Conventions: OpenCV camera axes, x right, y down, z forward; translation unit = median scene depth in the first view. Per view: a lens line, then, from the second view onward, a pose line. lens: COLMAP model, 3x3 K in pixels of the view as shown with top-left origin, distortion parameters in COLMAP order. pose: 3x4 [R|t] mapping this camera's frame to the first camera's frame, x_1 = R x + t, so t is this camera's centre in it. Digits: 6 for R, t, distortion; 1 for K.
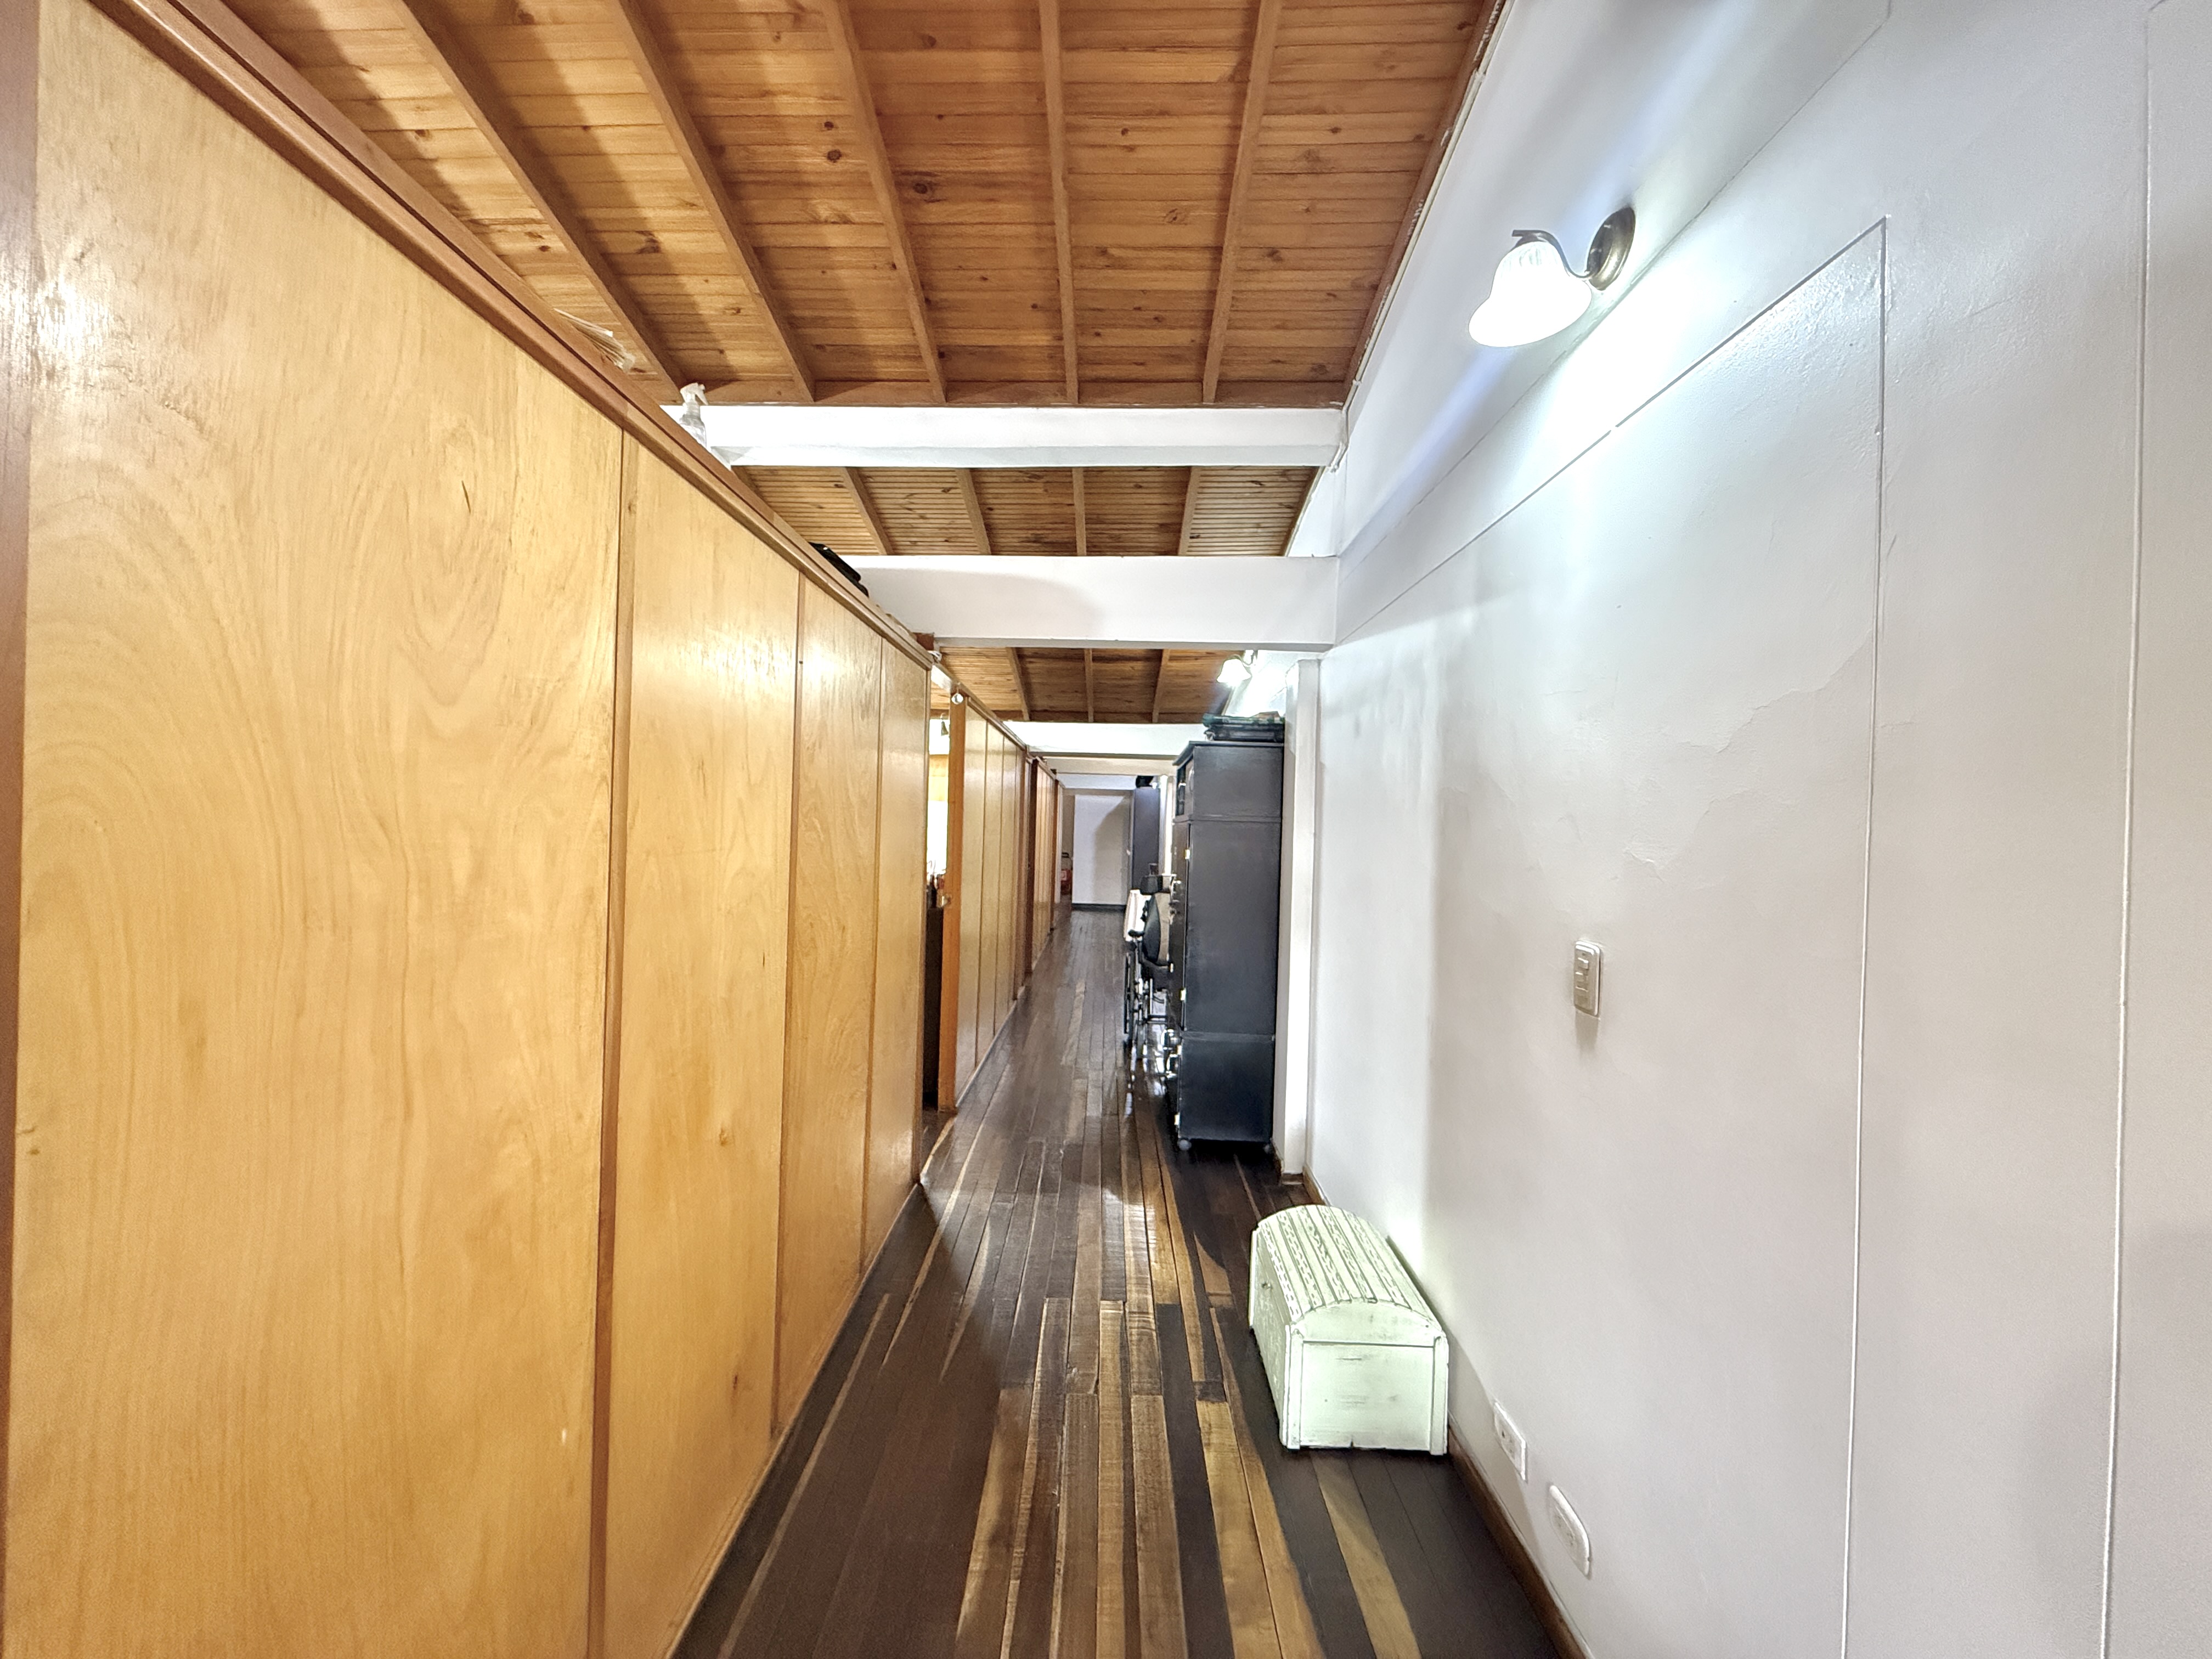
lens RADIAL K [[877.5, 0, 1096.6], [0, 877.5, 828.6], [0, 0, 1]] dist [-0.001953, 0.000279]
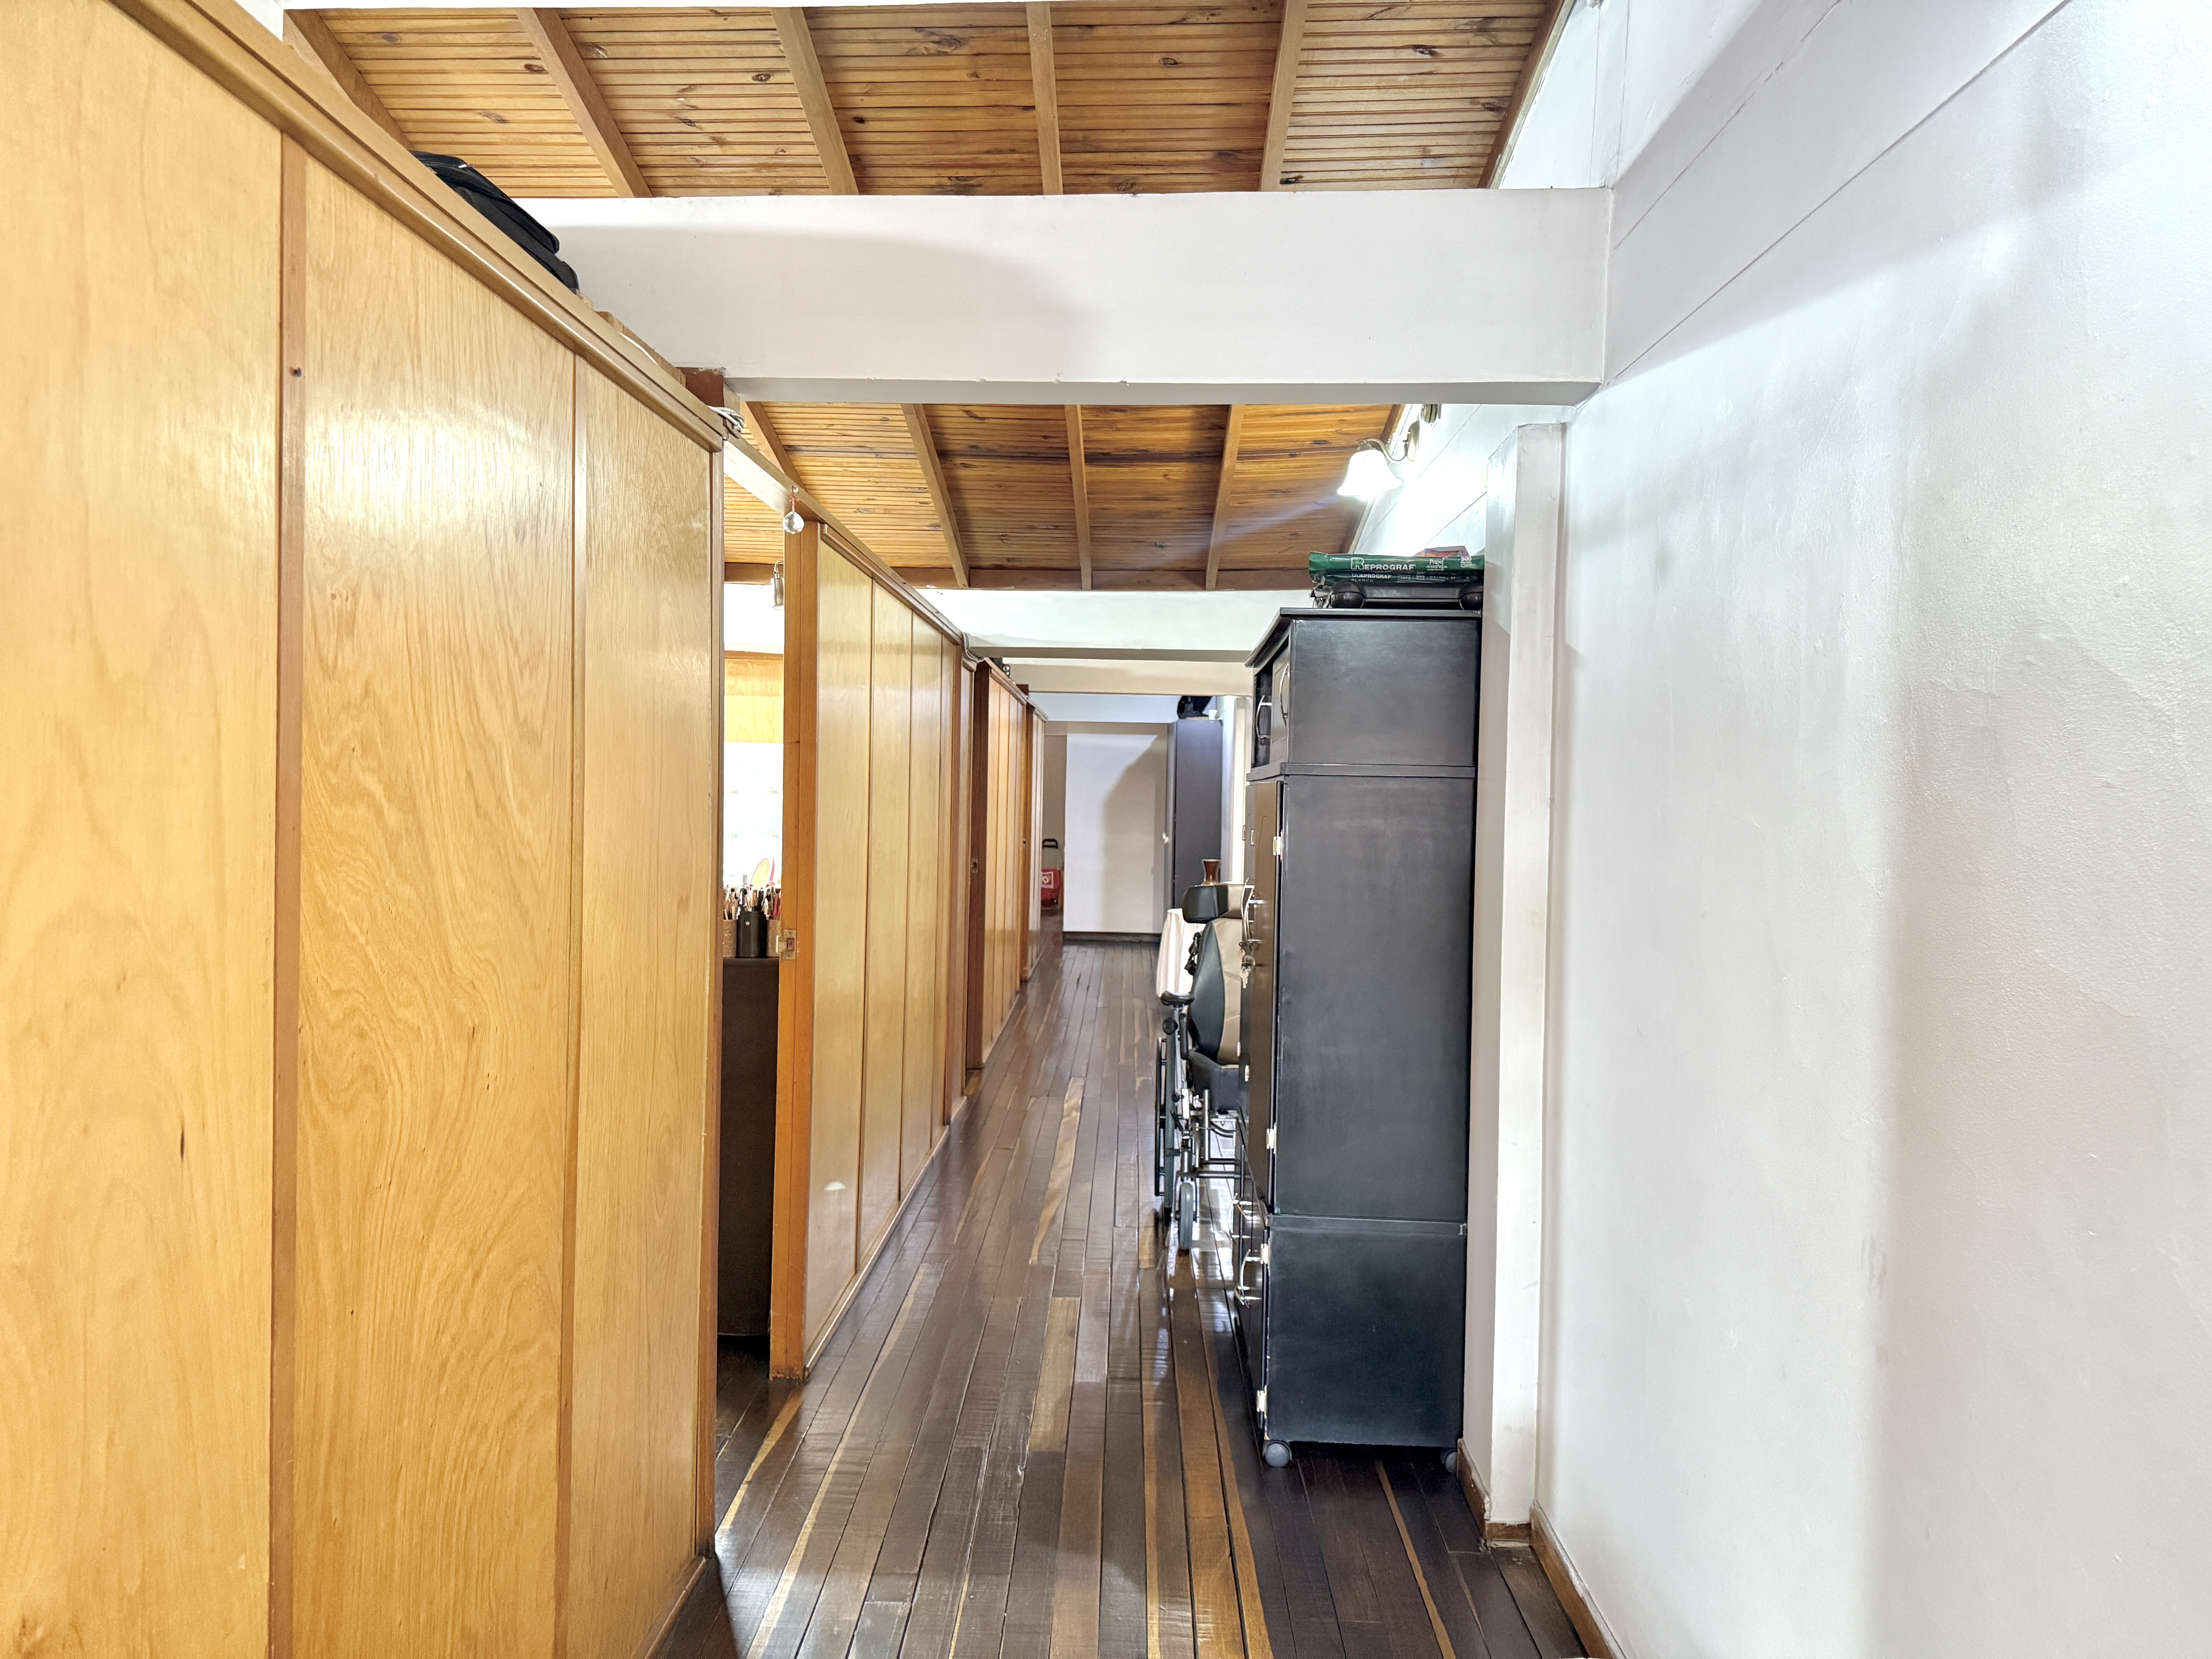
lens RADIAL K [[1522.1, 0, 1106.0], [0, 1522.1, 829.5], [0, 0, 1]] dist [0.068569, -0.001337]
pose [[0.999948, -0.008777, -0.005177, 0.012493], [0.008892, 0.999704, 0.022651, 0.000673], [0.004976, -0.022696, 0.999730, 0.148108]]
